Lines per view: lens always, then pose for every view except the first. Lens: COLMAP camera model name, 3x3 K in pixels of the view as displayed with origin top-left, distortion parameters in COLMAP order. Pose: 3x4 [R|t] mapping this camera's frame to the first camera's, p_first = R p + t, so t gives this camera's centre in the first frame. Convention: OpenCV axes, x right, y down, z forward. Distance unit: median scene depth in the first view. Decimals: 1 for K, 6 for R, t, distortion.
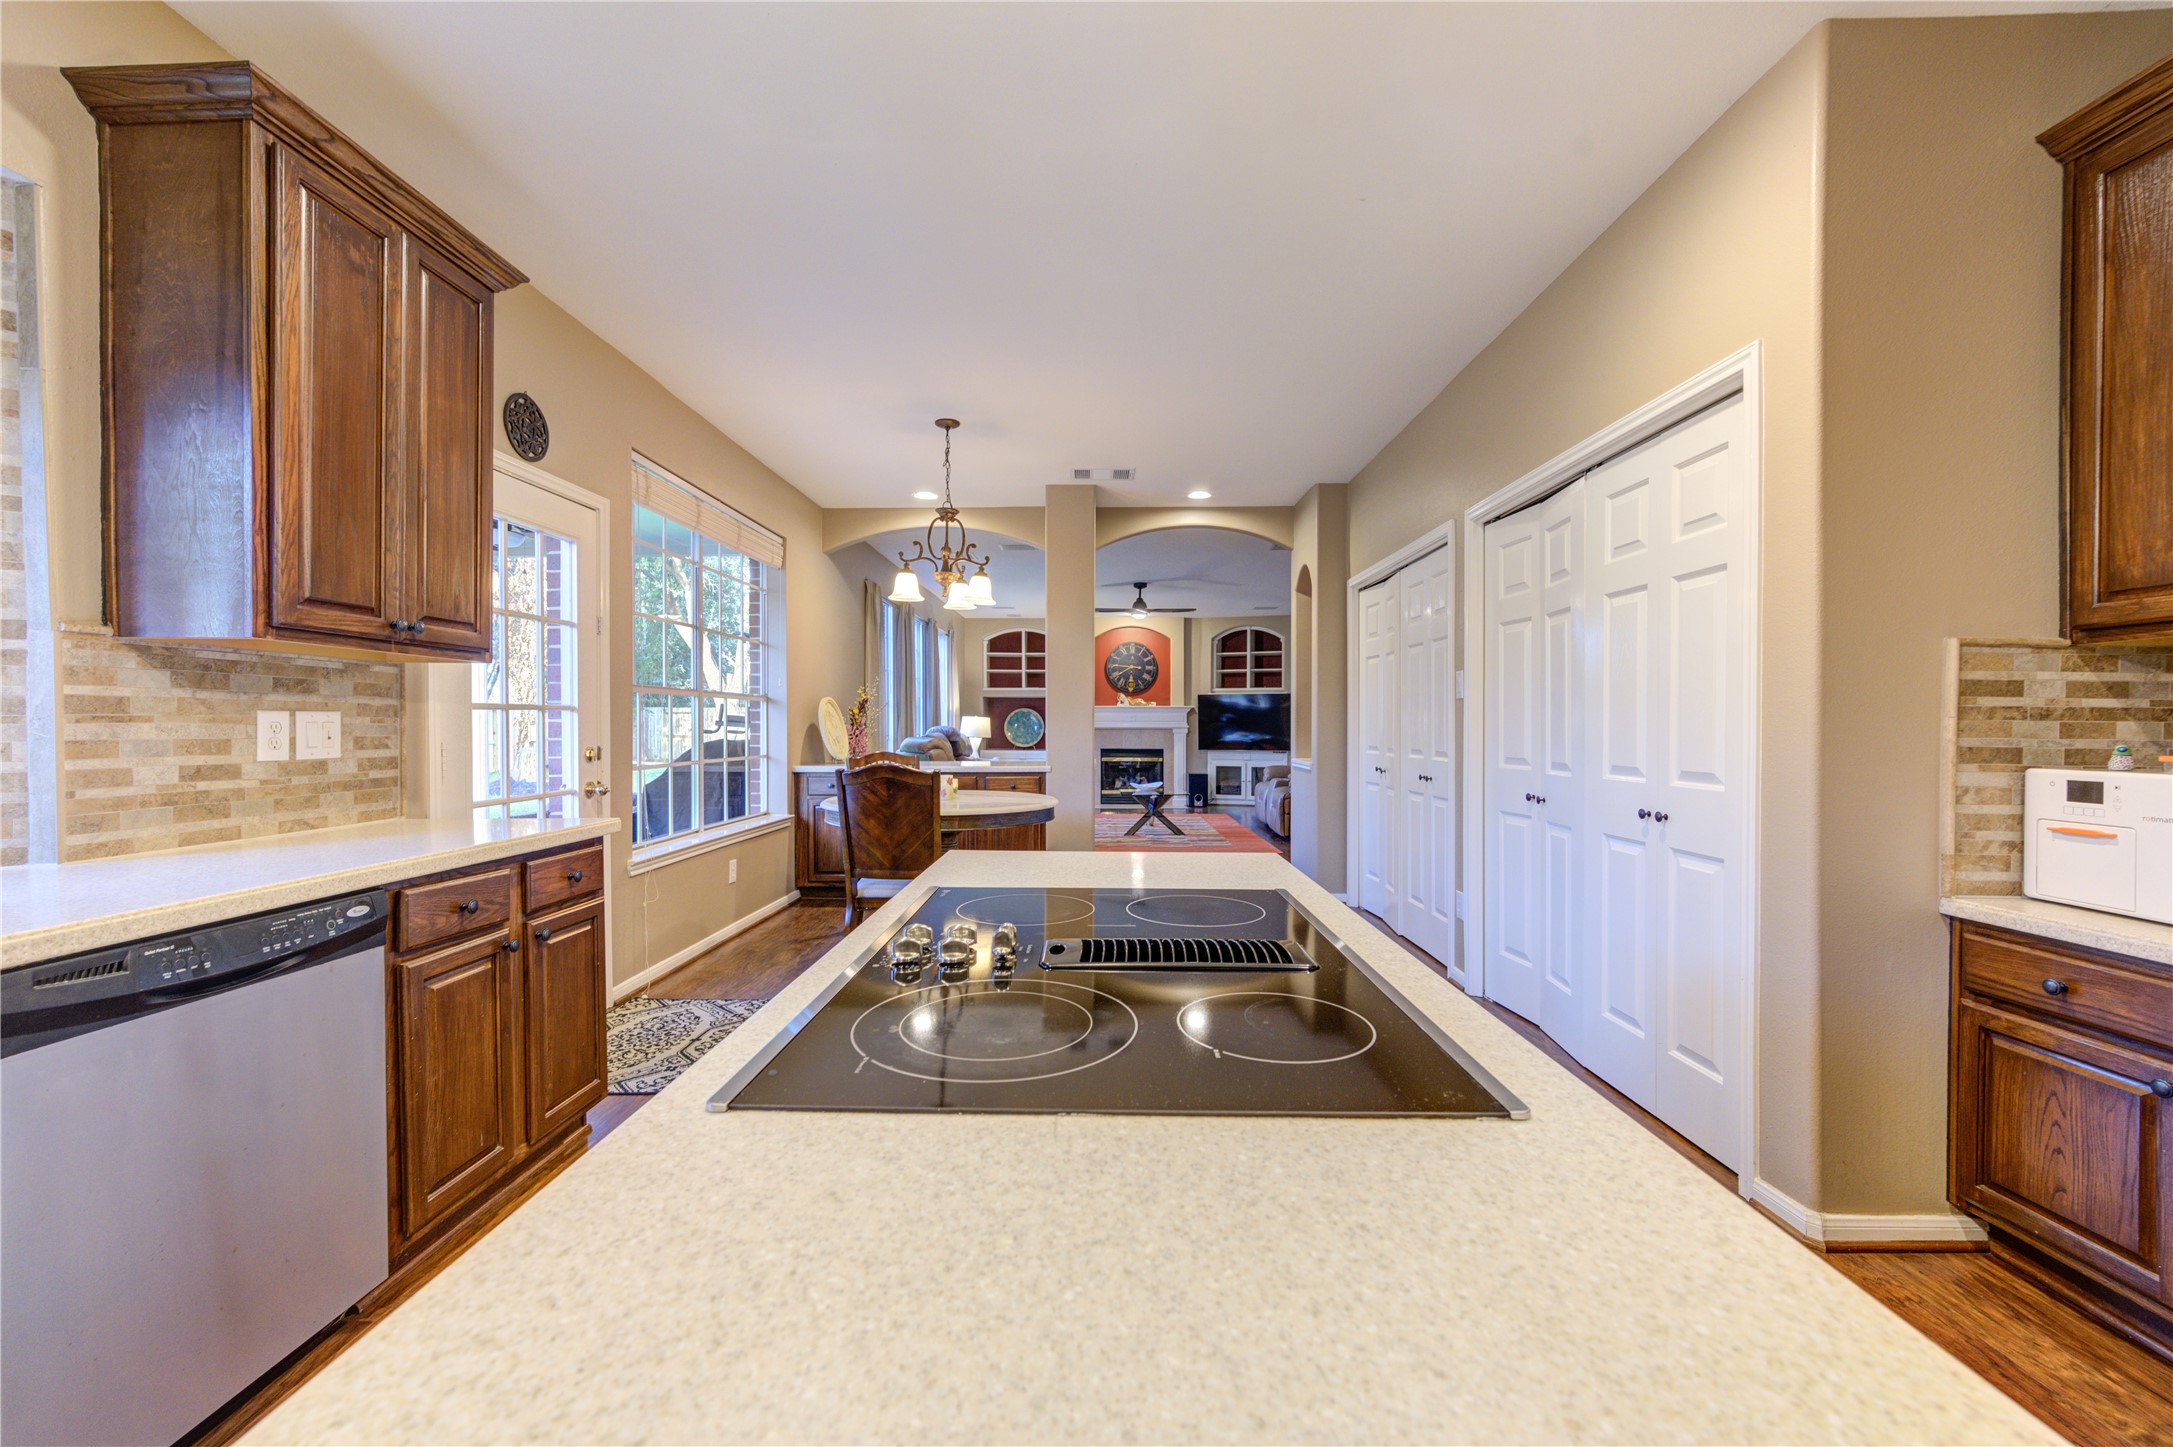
lens RADIAL K [[848.9, 0, 1088.4], [0, 848.9, 732.7], [0, 0, 1]] dist [0.001885, -0.000133]
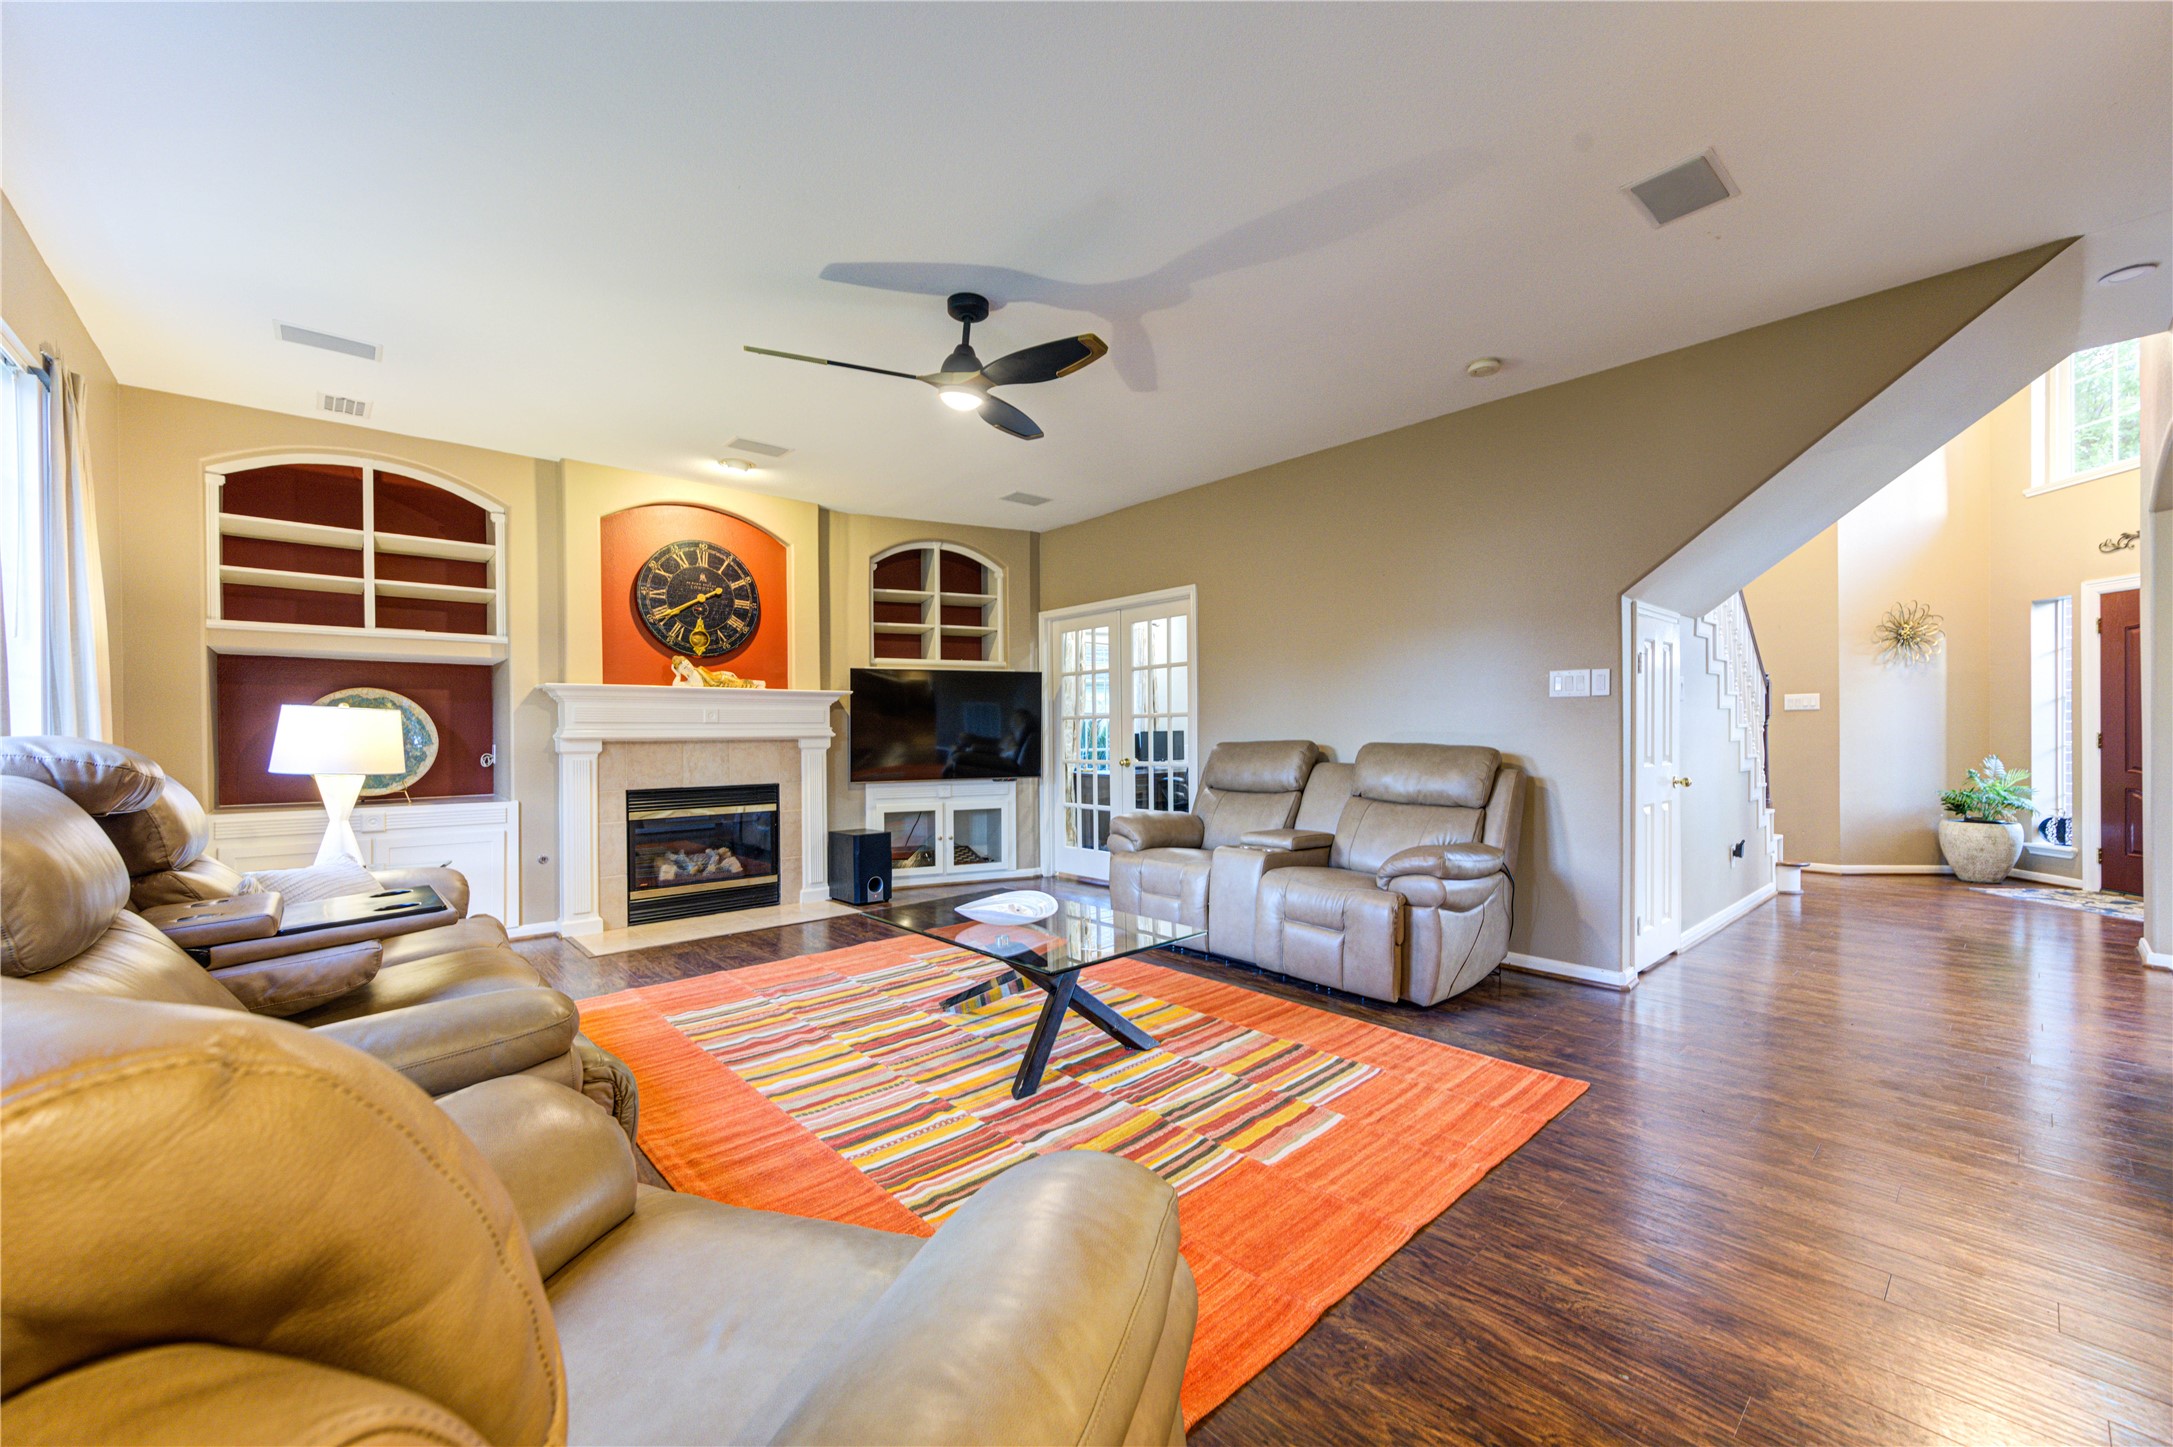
lens RADIAL K [[848.9, 0, 1087.8], [0, 848.9, 729.9], [0, 0, 1]] dist [0.001885, -0.000133]
pose [[0.736603, -0.004668, 0.676310, -0.097414], [0.013984, 0.999868, -0.008330, -0.003729], [-0.676181, 0.015594, 0.736570, 0.546779]]
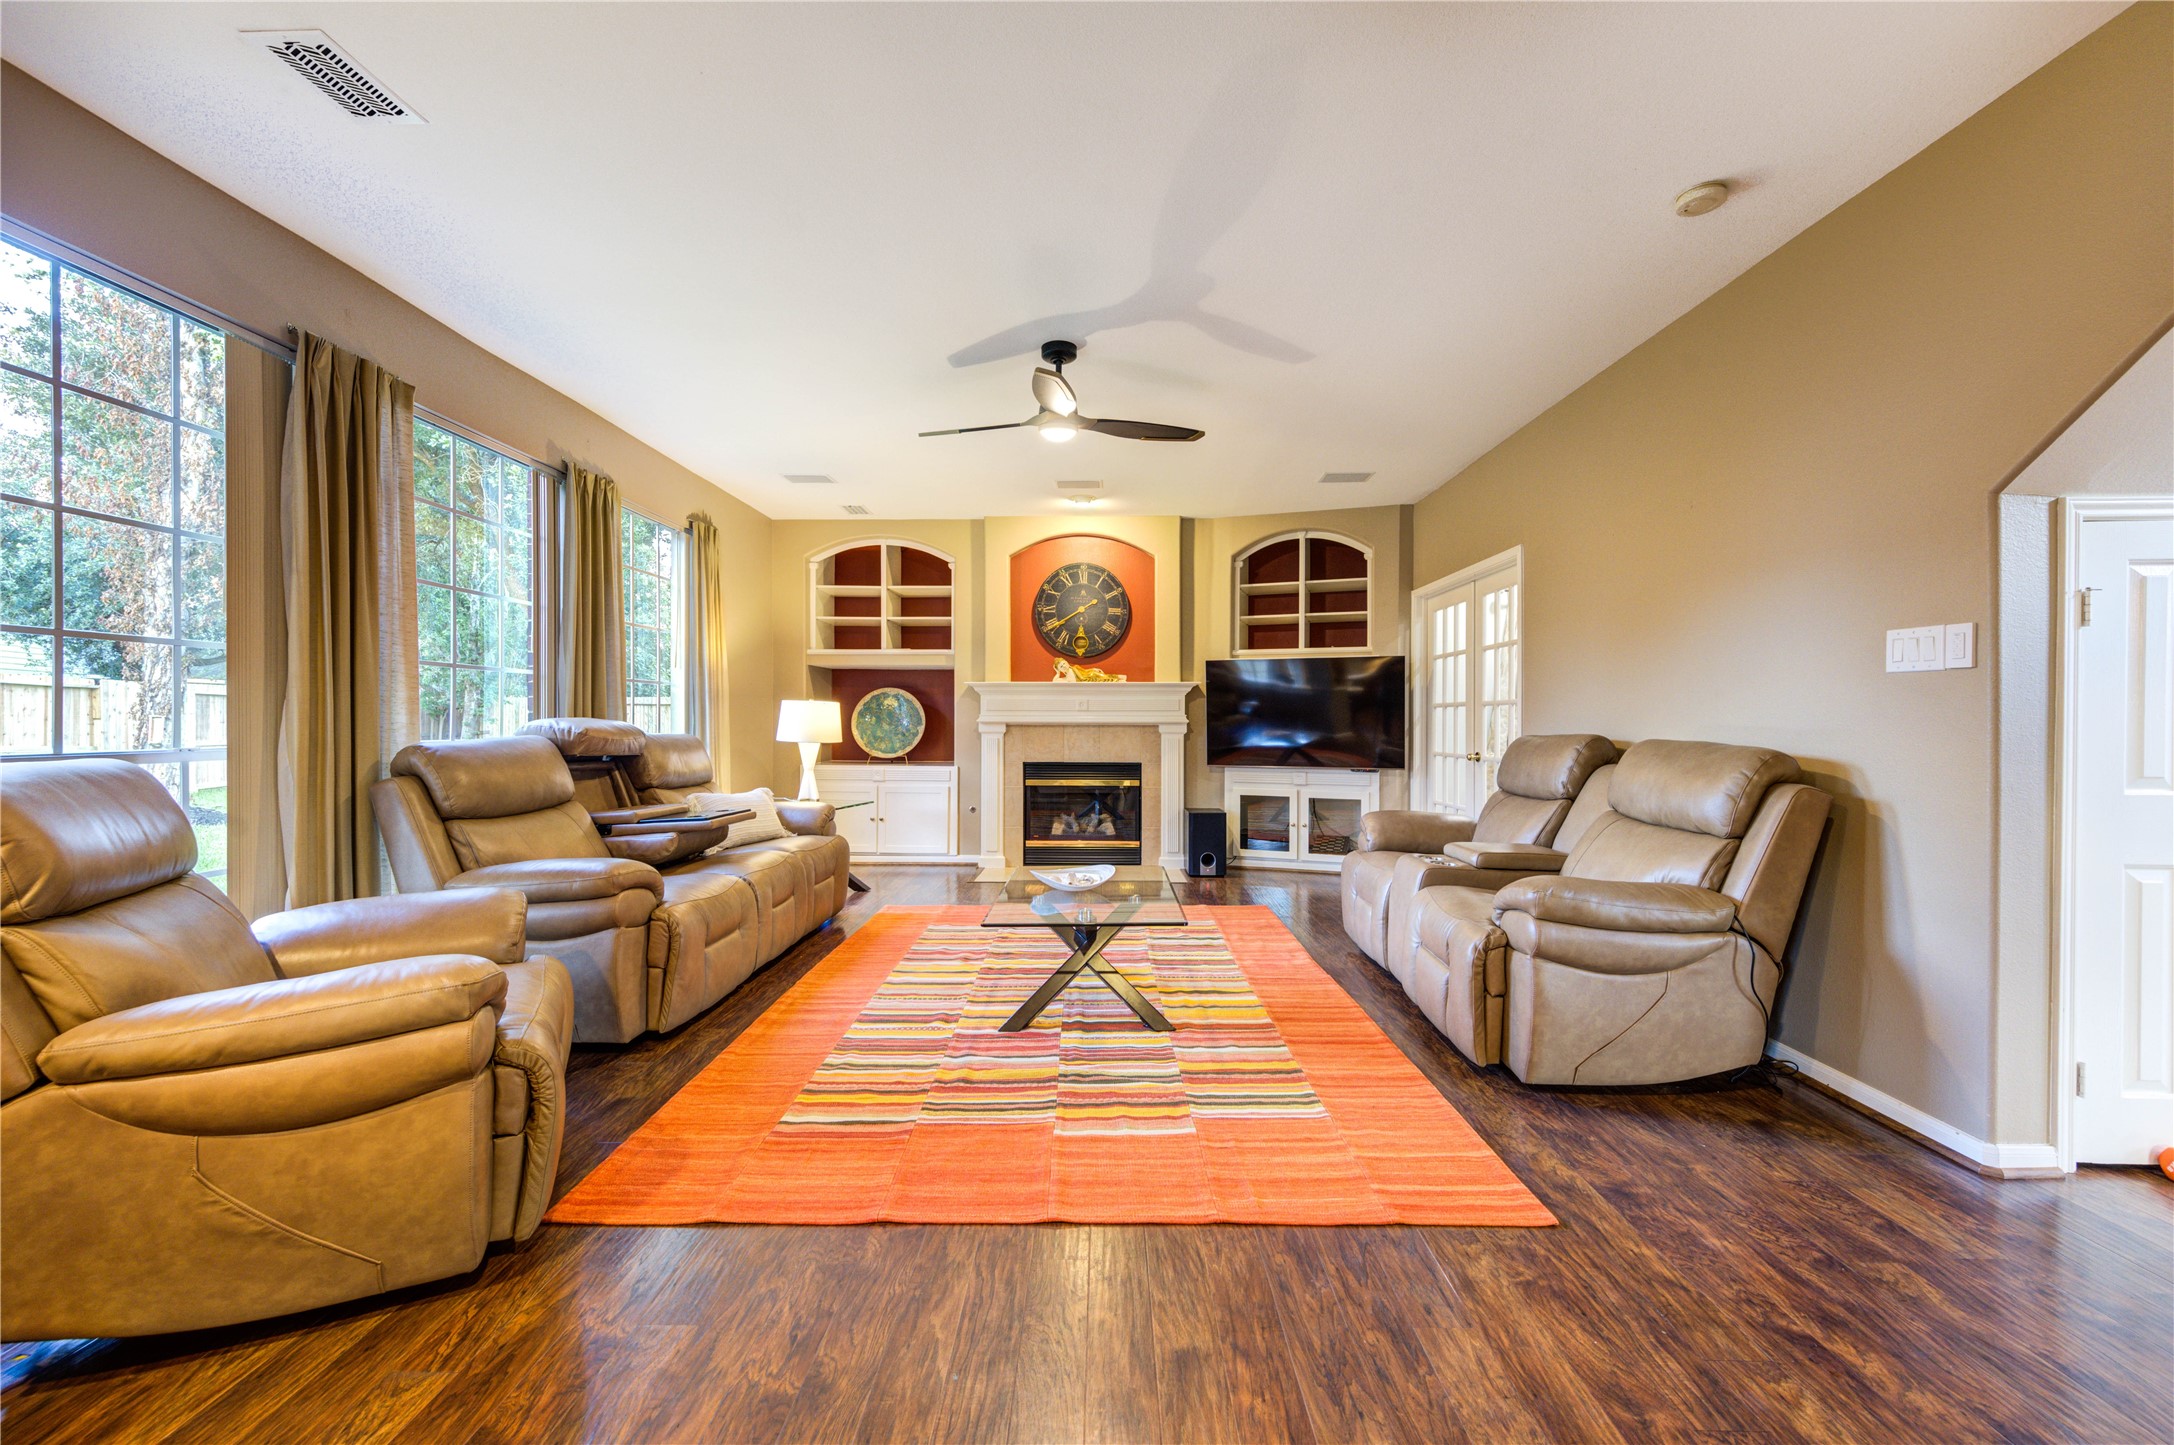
lens RADIAL K [[844.3, 0, 1081.2], [0, 844.3, 719.9], [0, 0, 1]] dist [-0.001842, 0.000302]
pose [[0.999974, 0.001798, -0.006997, 0.054303], [-0.001861, 0.999958, -0.008992, -0.003115], [0.006980, 0.009005, 0.999935, 0.468638]]
